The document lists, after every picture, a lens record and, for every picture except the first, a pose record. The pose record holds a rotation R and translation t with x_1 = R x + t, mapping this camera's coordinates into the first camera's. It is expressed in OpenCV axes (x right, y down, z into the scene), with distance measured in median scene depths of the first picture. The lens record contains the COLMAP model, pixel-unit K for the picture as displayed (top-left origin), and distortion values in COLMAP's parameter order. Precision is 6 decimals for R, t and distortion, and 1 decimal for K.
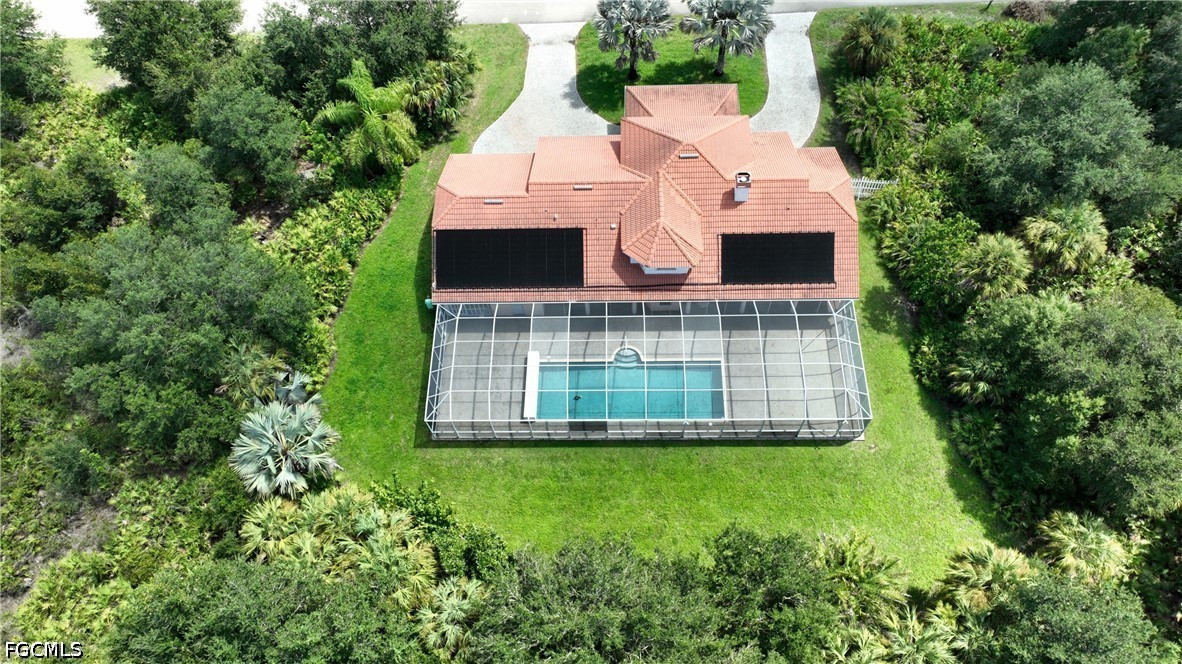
lens RADIAL K [[811.6, 0, 591.0], [0, 811.6, 332.0], [0, 0, 1]] dist [0.012084, 0.002088]
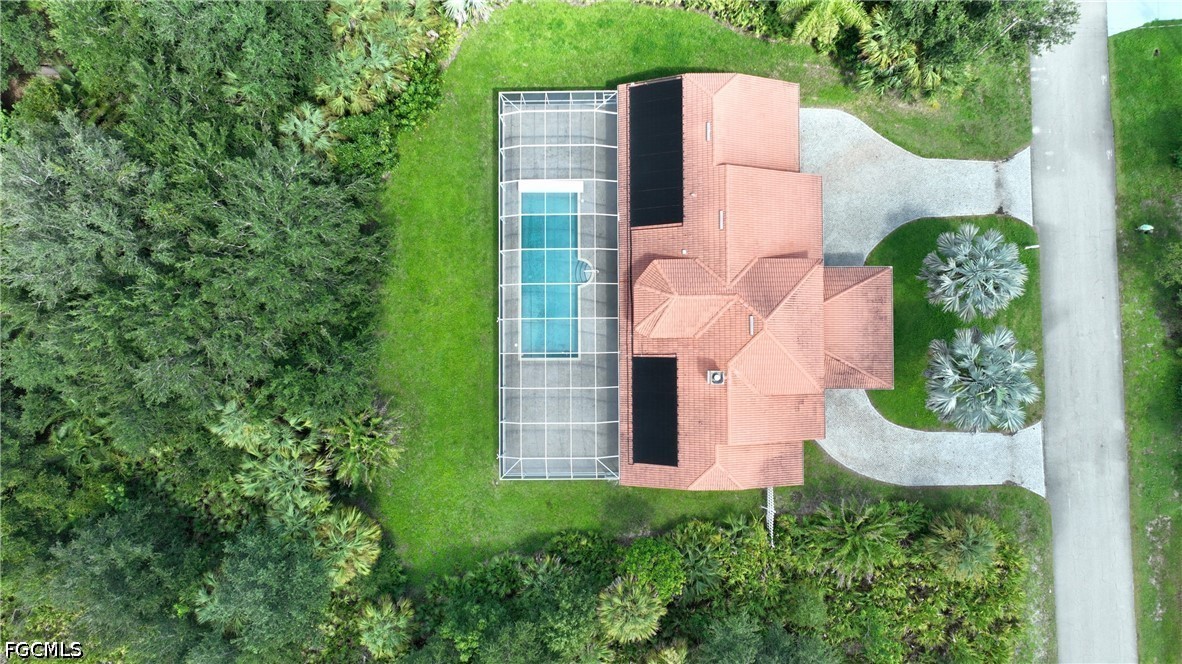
lens RADIAL K [[825.7, 0, 591.0], [0, 825.7, 332.0], [0, 0, 1]] dist [-0.004491, 0.000263]
pose [[0.021021, 0.999718, 0.011033, 0.114654], [-0.873998, 0.013017, 0.485754, -0.531940], [0.485474, -0.019854, 0.874026, 0.035656]]
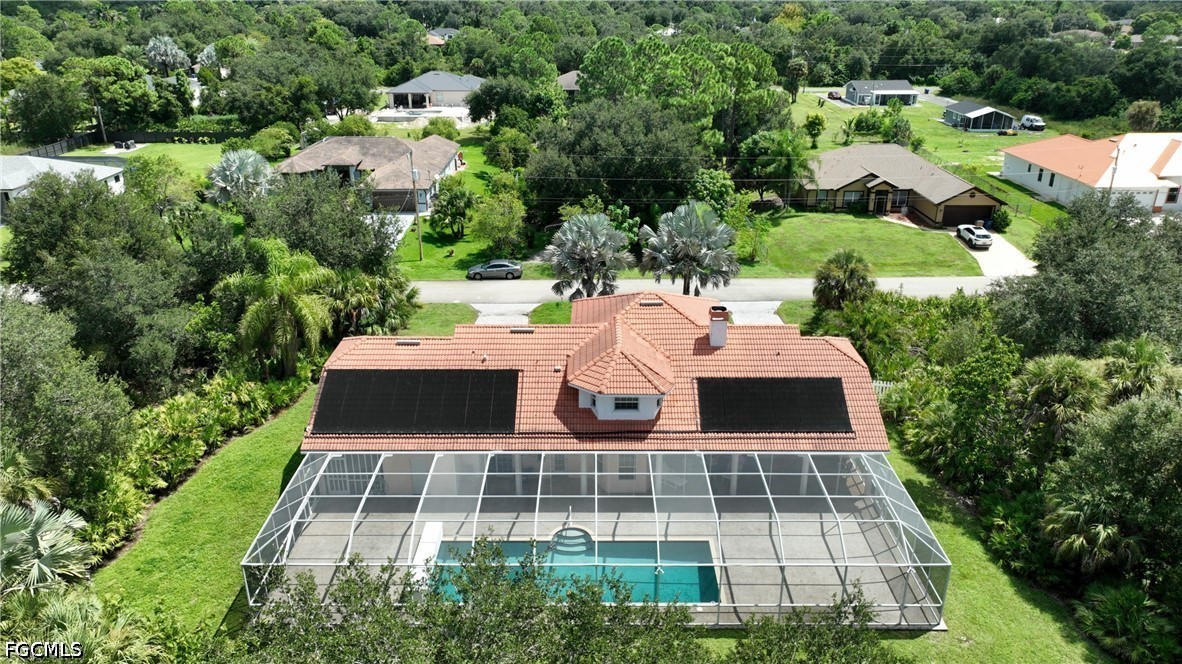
lens RADIAL K [[842.7, 0, 591.0], [0, 842.7, 332.0], [0, 0, 1]] dist [0.007731, 0.004217]
pose [[0.999016, 0.037090, 0.024322, 0.038349], [-0.013167, 0.771661, -0.635898, 0.357501], [-0.042353, 0.634952, 0.771390, 0.354956]]
